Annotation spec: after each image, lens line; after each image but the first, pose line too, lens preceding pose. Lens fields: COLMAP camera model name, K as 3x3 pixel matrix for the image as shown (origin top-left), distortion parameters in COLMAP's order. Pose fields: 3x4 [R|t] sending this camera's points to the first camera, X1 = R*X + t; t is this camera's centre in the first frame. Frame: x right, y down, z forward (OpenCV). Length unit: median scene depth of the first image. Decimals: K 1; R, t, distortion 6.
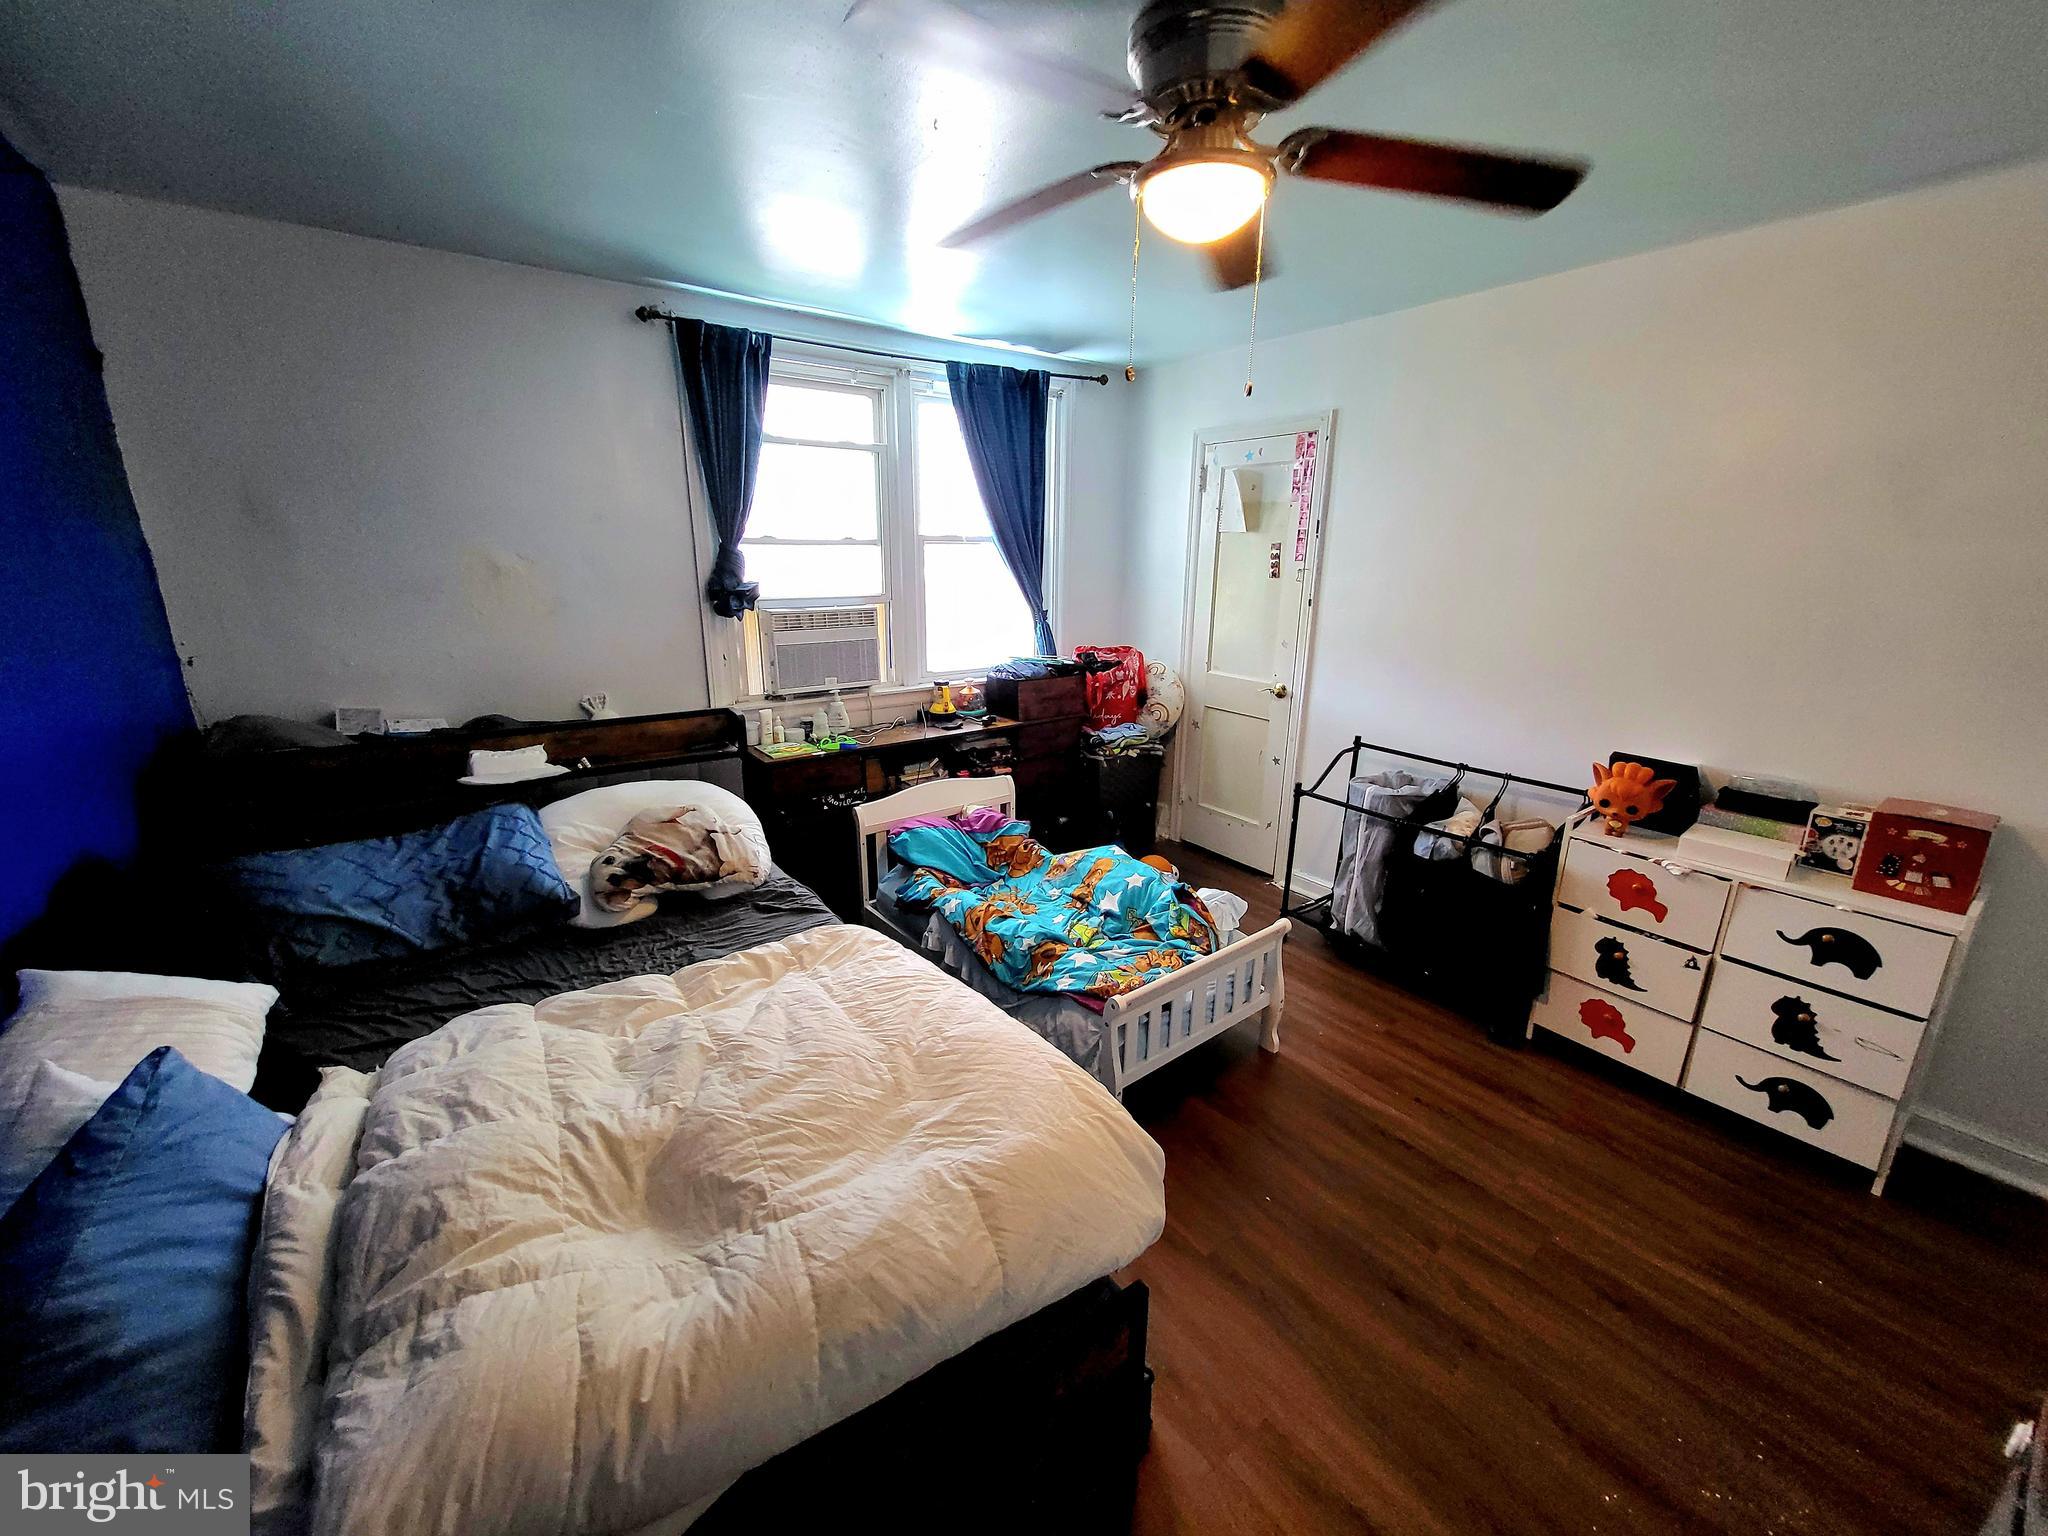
lens RADIAL K [[803.3, 0, 1026.6], [0, 803.3, 765.6], [0, 0, 1]] dist [0.002334, -0.001876]
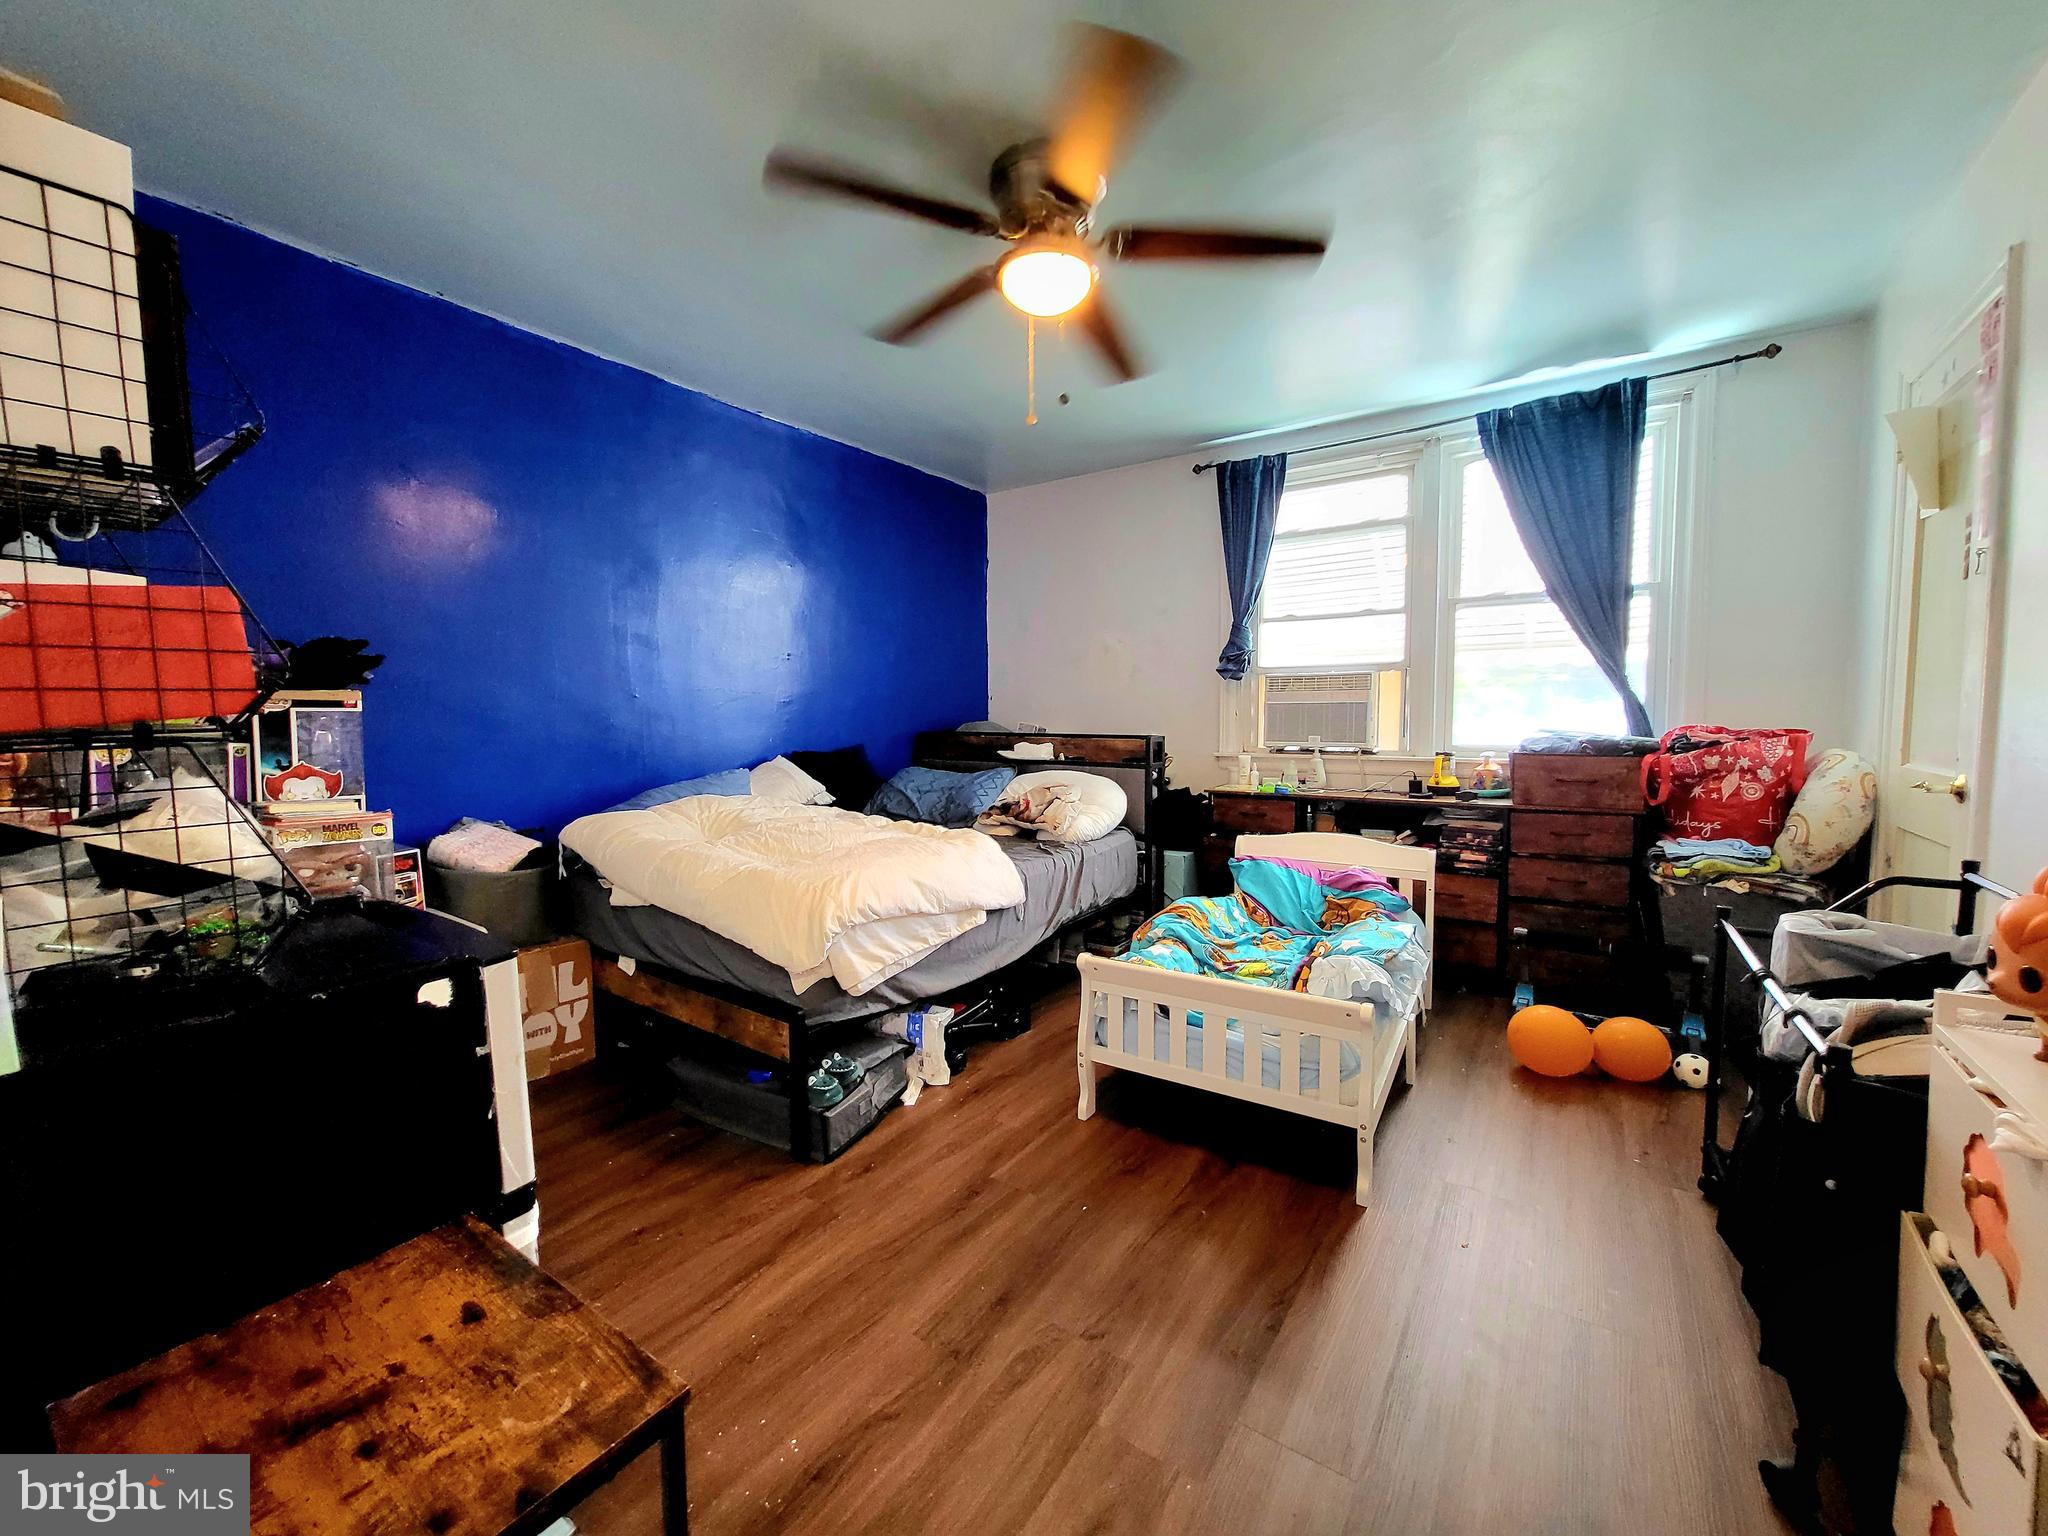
lens RADIAL K [[803.3, 0, 1026.6], [0, 803.3, 765.6], [0, 0, 1]] dist [0.002334, -0.001876]
pose [[0.326349, 0.058200, -0.943456, 0.640306], [-0.226878, 0.973749, -0.018410, 0.036148], [0.917618, 0.220057, 0.330986, 0.291246]]
